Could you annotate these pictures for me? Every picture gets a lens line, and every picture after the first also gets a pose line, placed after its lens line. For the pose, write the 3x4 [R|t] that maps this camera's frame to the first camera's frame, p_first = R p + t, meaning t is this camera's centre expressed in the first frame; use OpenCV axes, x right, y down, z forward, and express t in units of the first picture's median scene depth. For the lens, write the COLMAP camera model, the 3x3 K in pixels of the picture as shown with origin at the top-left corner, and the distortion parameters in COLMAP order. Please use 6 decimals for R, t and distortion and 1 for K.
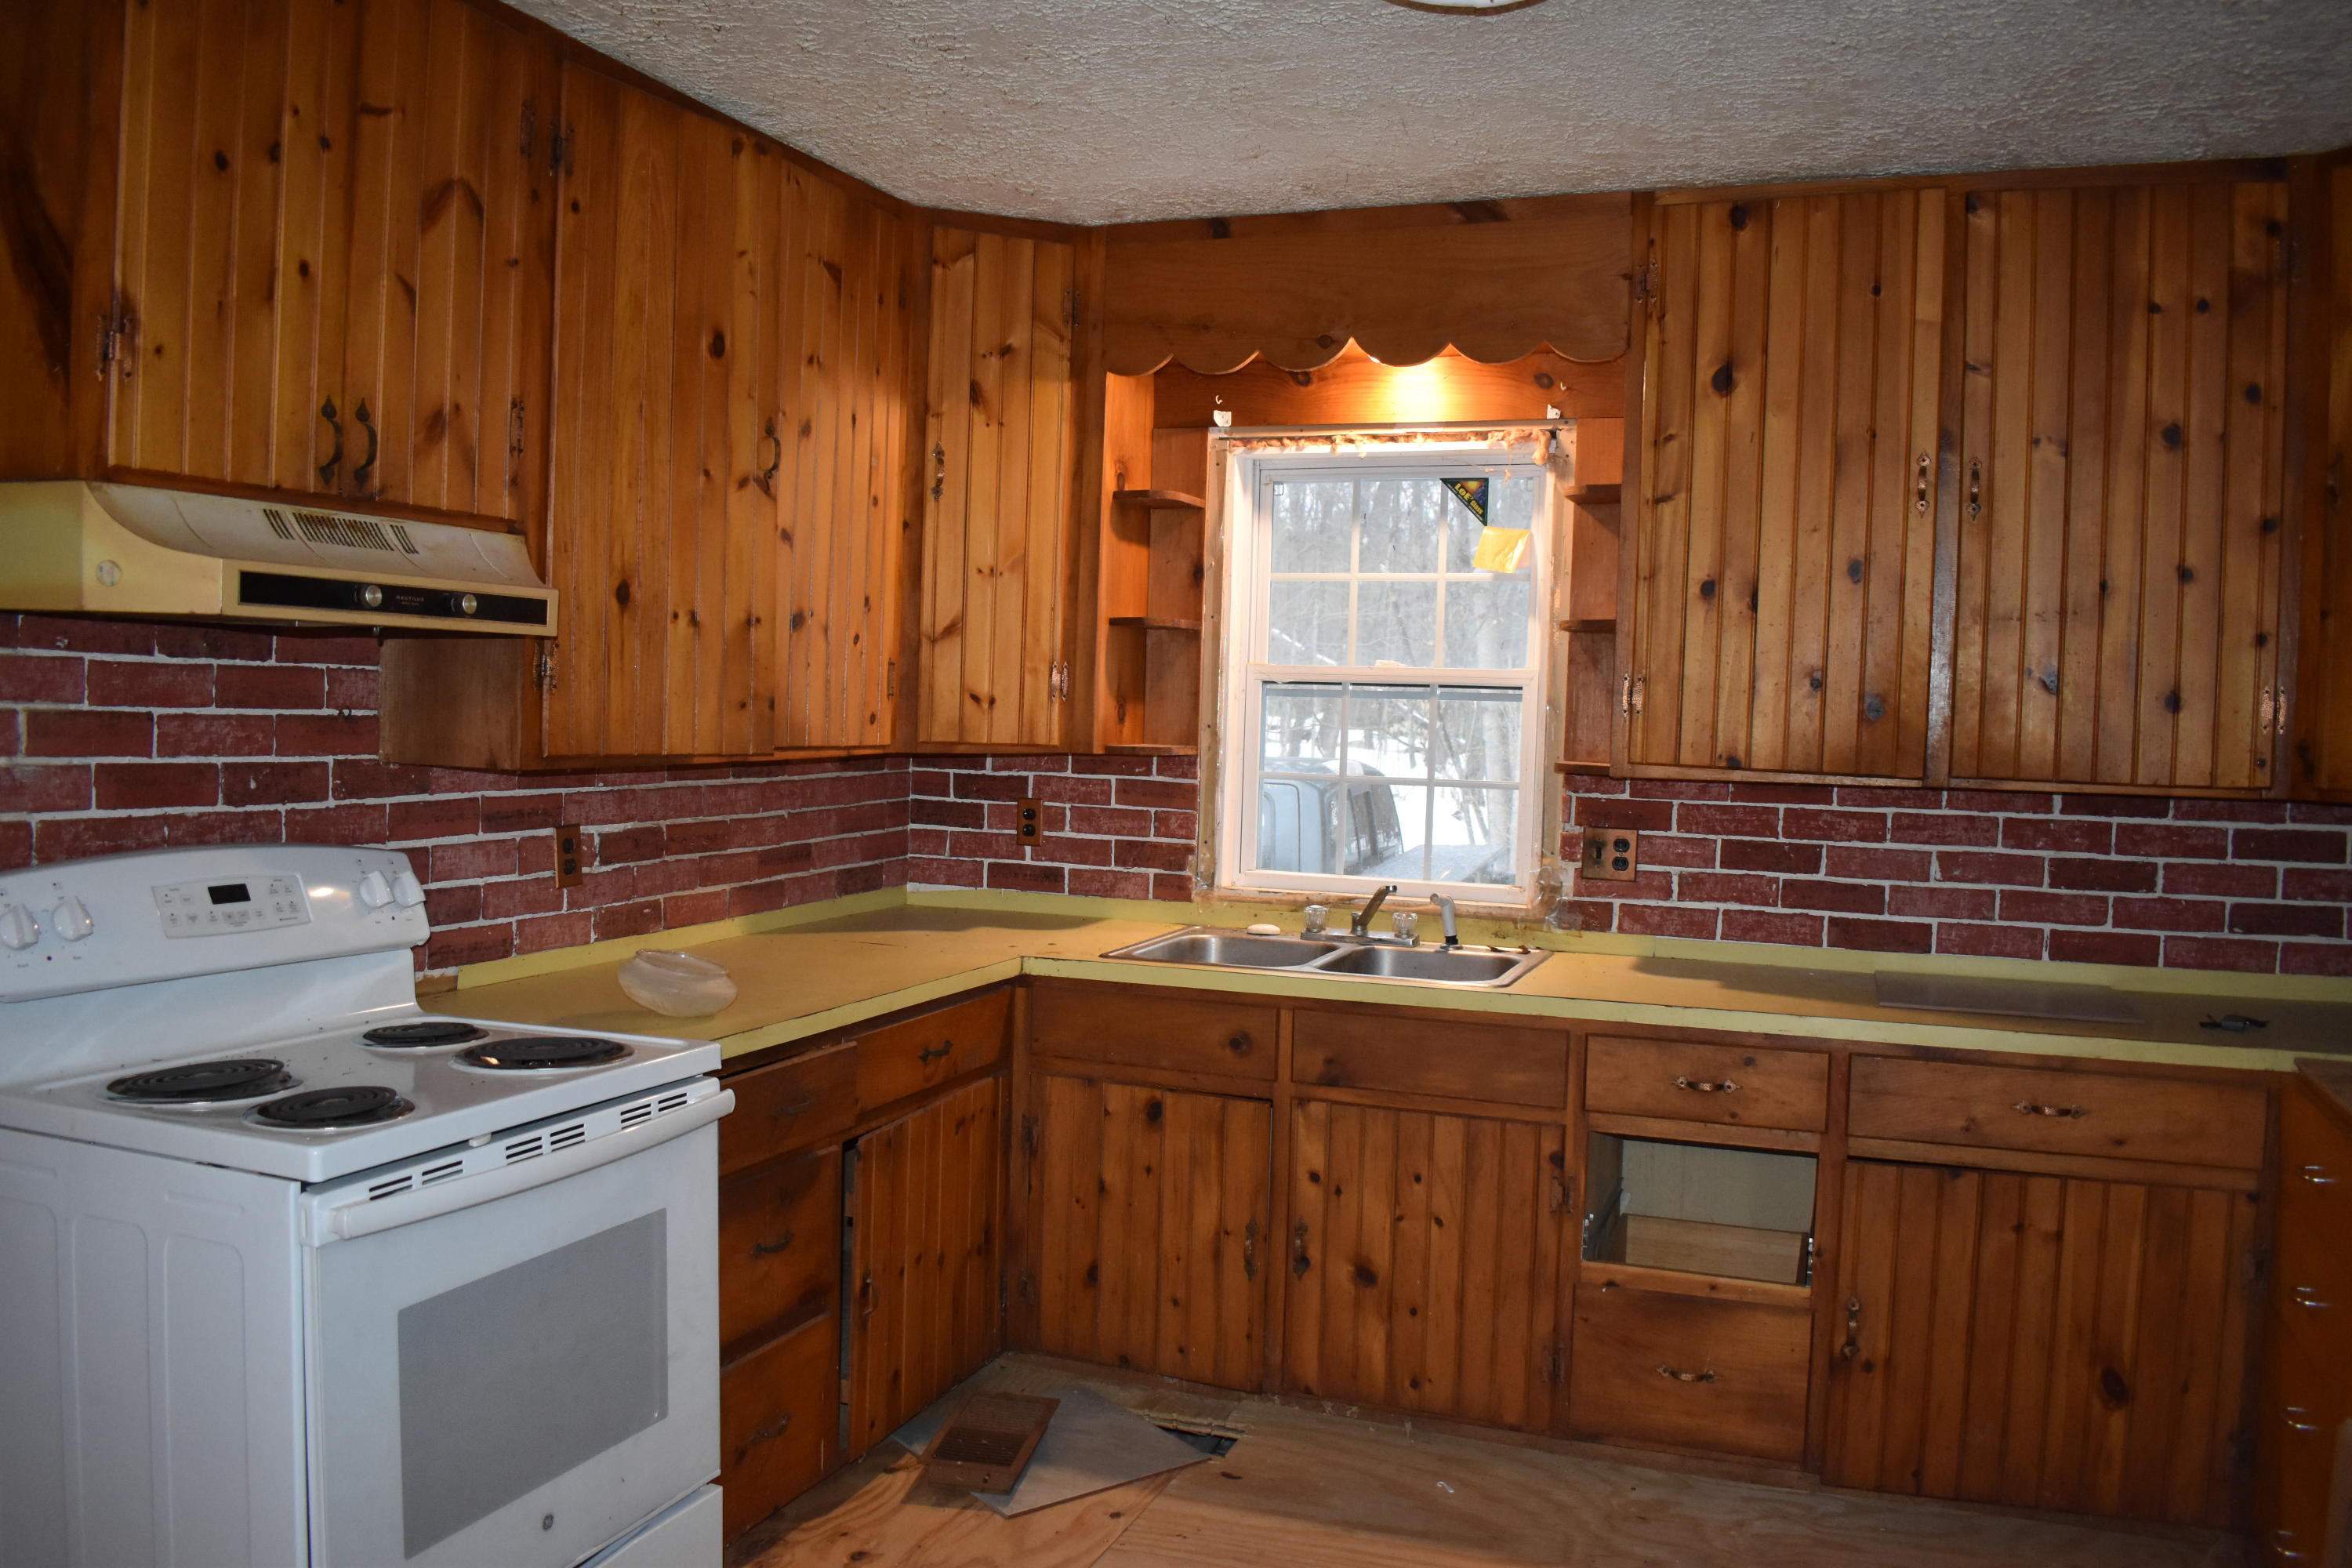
lens RADIAL K [[1842.1, 0, 1177.1], [0, 1842.1, 783.9], [0, 0, 1]] dist [-0.098955, 0.014869]
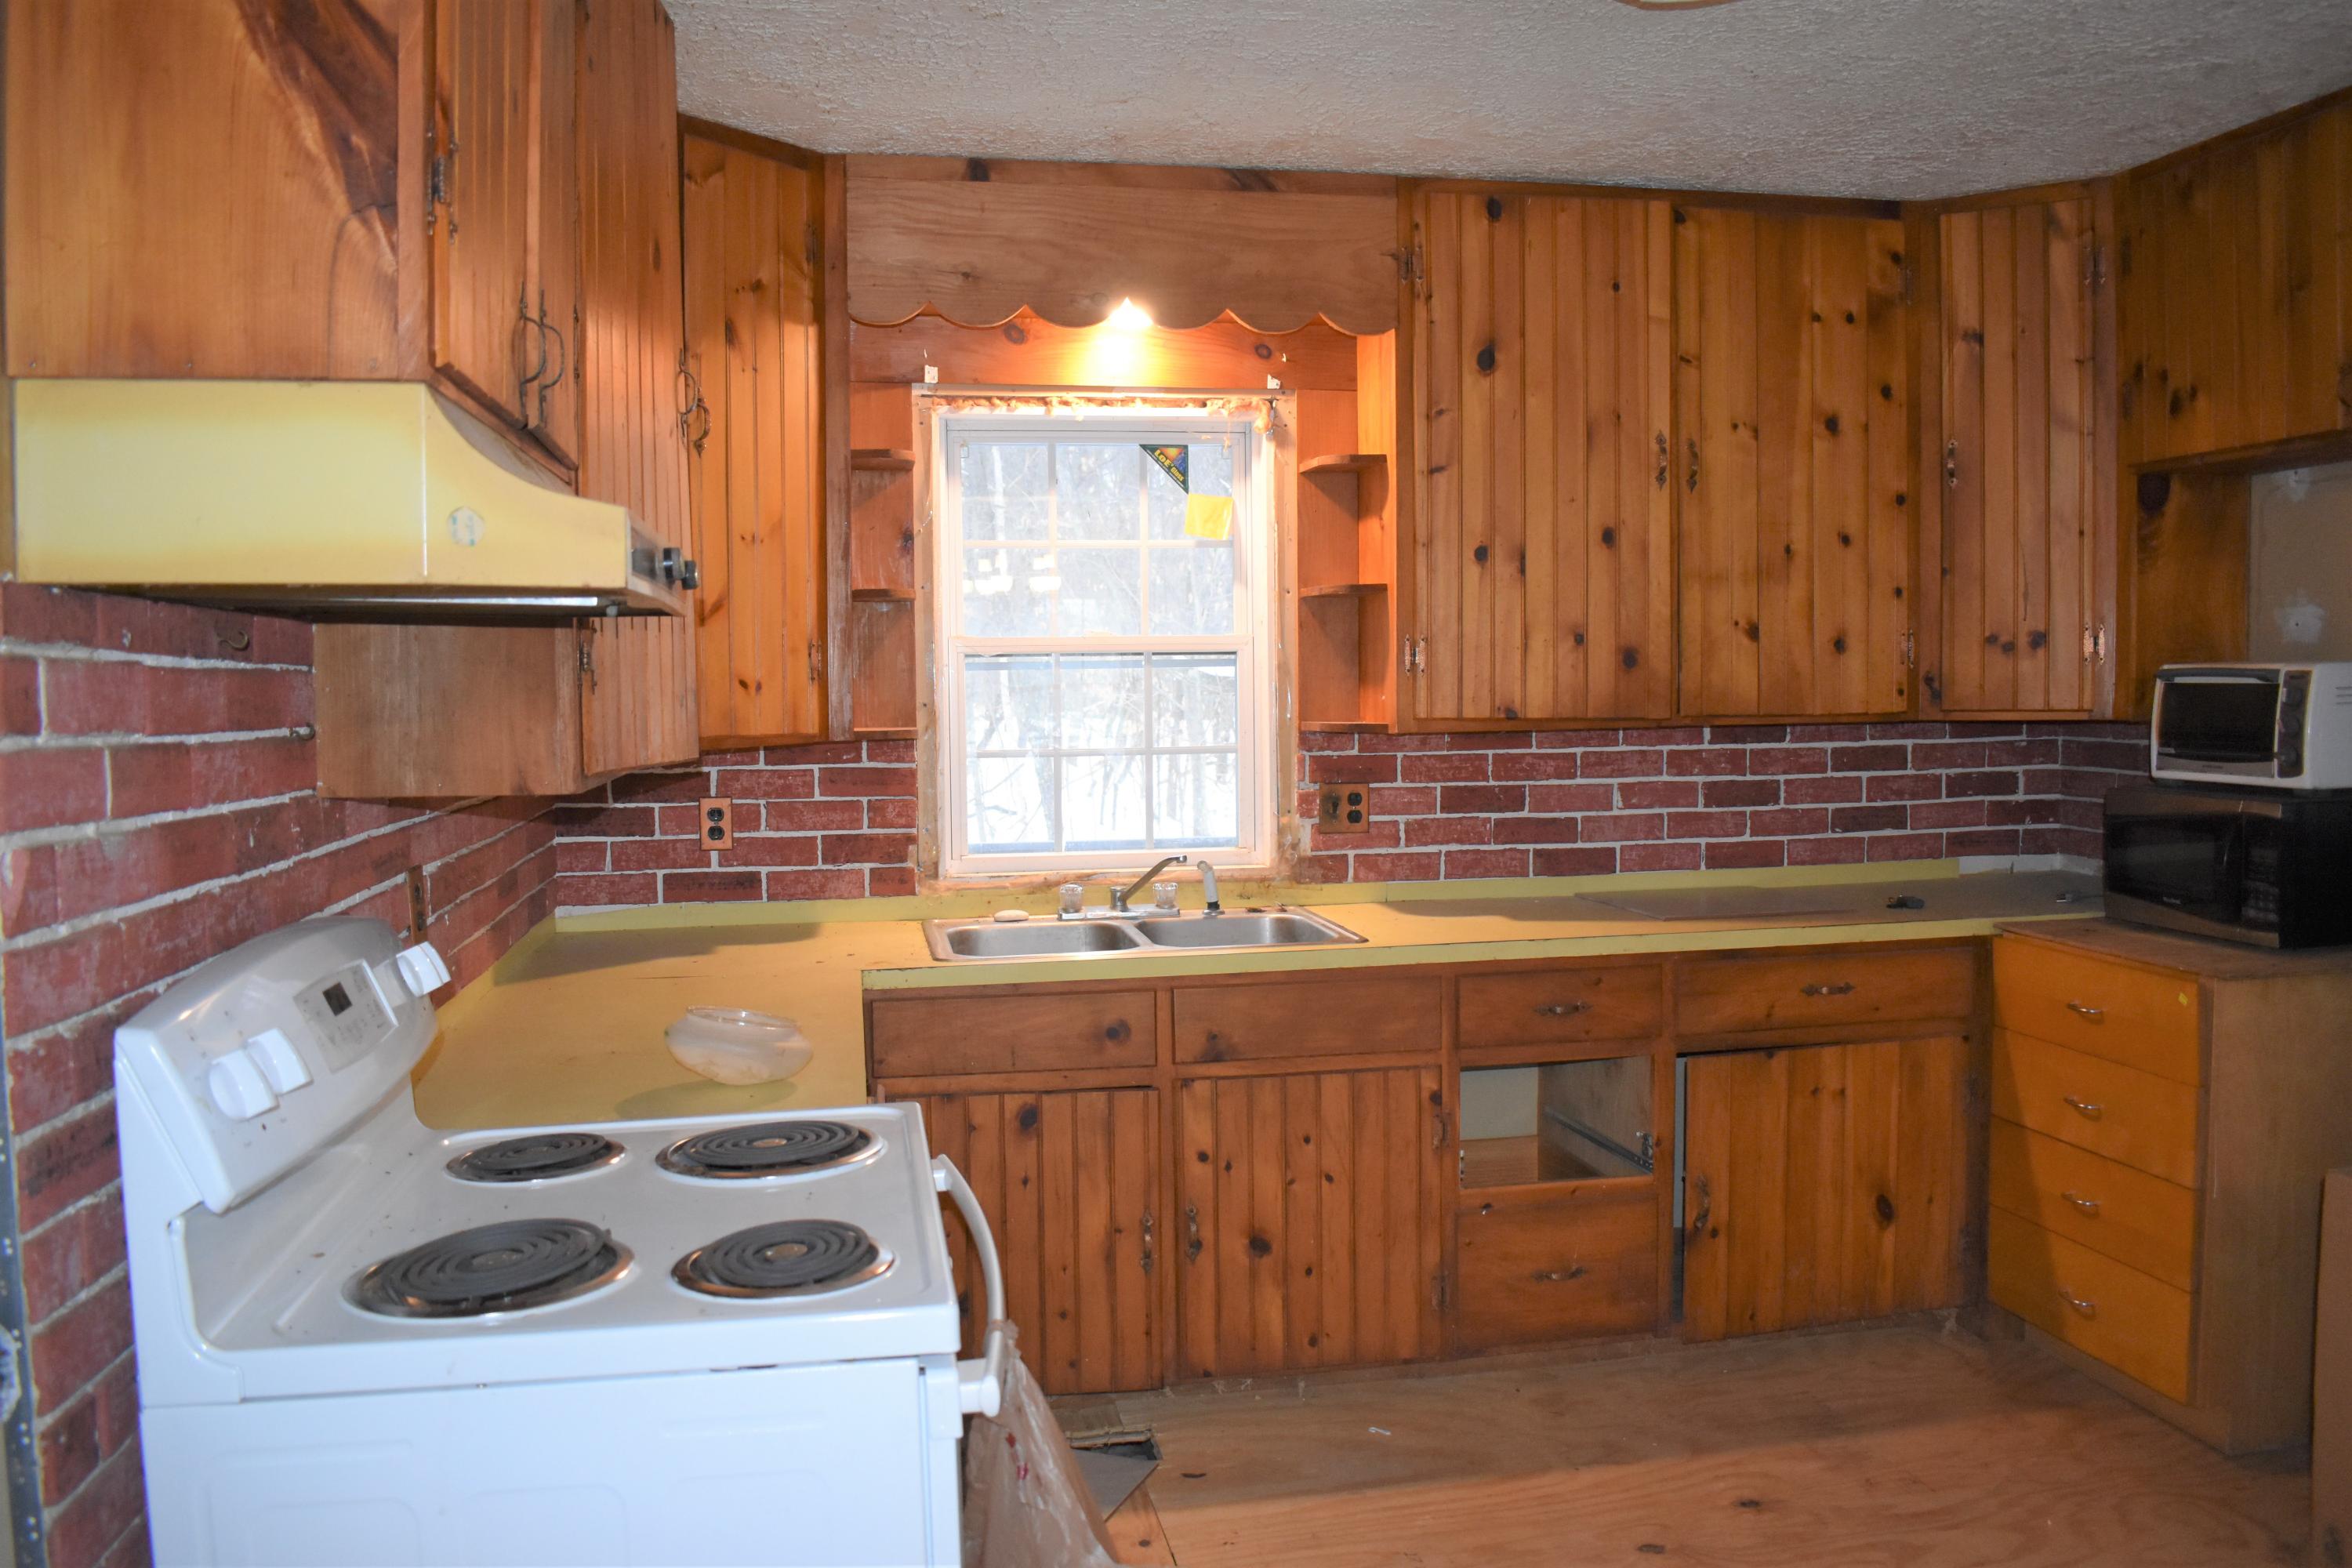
lens RADIAL K [[1842.1, 0, 1184.0], [0, 1842.1, 779.5], [0, 0, 1]] dist [-0.098955, 0.014869]
pose [[0.849403, -0.066643, 0.523520, -0.429059], [0.059525, 0.997763, 0.030434, -0.016933], [-0.524376, 0.005312, 0.851470, 0.167285]]
